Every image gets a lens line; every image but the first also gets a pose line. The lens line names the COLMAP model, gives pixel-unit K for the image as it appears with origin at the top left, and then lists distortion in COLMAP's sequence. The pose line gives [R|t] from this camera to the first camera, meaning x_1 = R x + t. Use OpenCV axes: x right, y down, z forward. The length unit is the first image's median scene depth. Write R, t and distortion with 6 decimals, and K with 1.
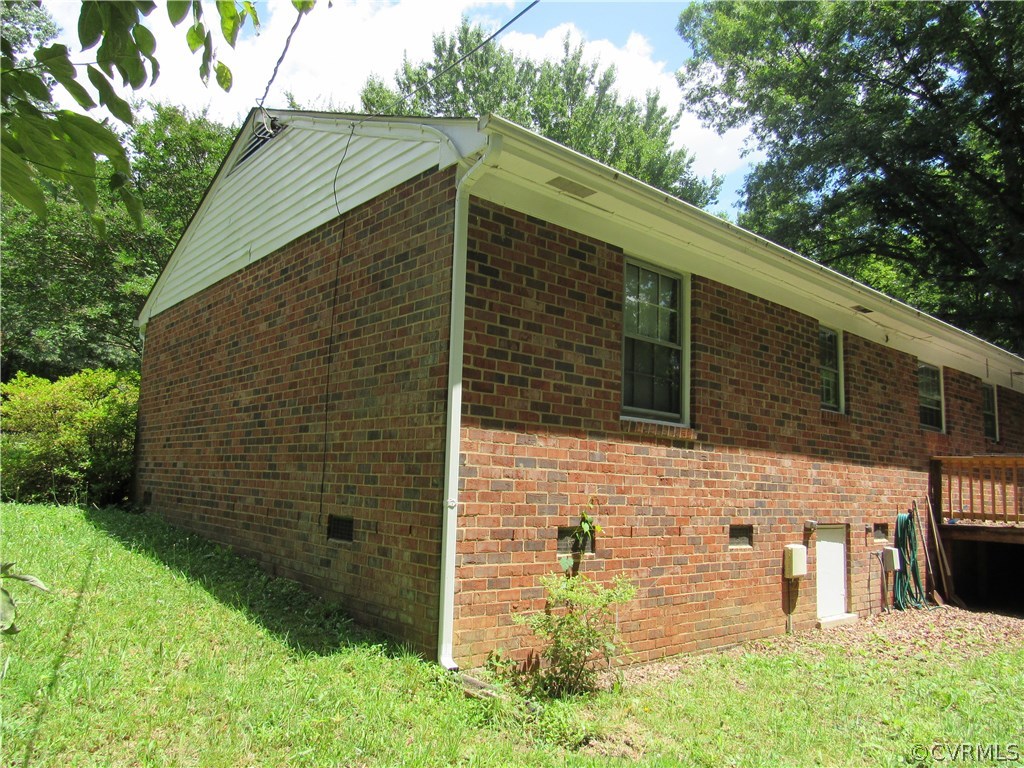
lens RADIAL K [[729.9, 0, 512.9], [0, 729.9, 383.2], [0, 0, 1]] dist [0.004136, 0.000991]
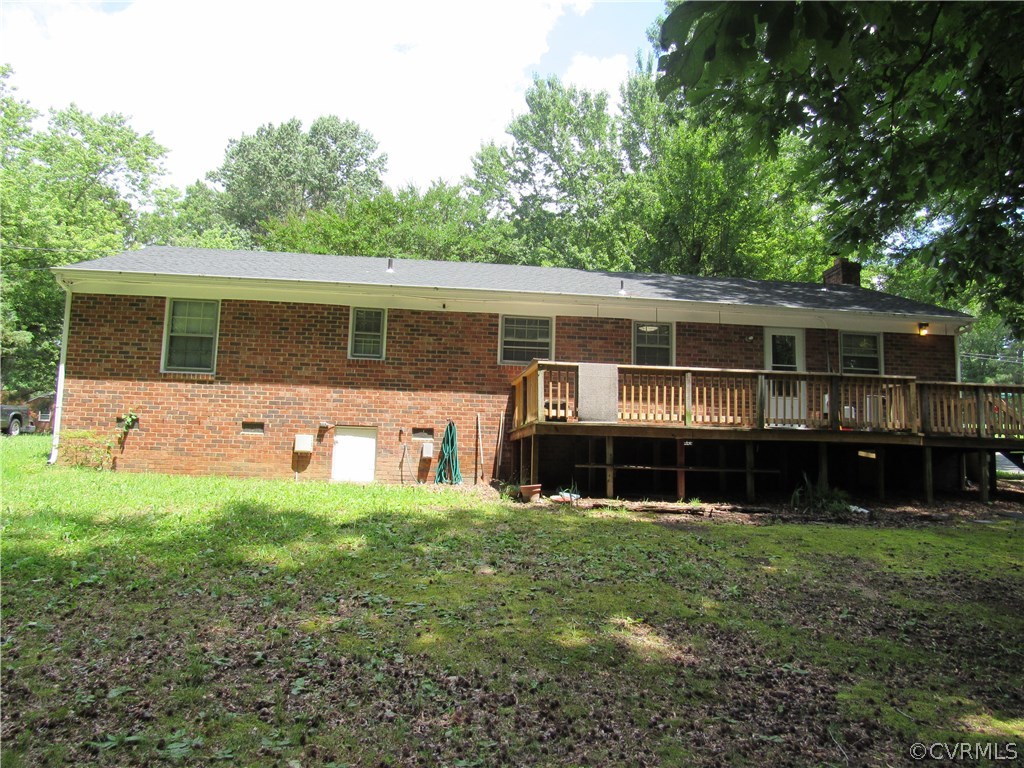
lens RADIAL K [[729.9, 0, 510.1], [0, 729.9, 386.7], [0, 0, 1]] dist [0.004136, 0.000991]
pose [[0.806203, -0.085049, -0.585494, 2.245960], [0.082815, 0.996093, -0.030660, 0.241679], [0.585814, -0.023770, 0.810097, -0.195842]]
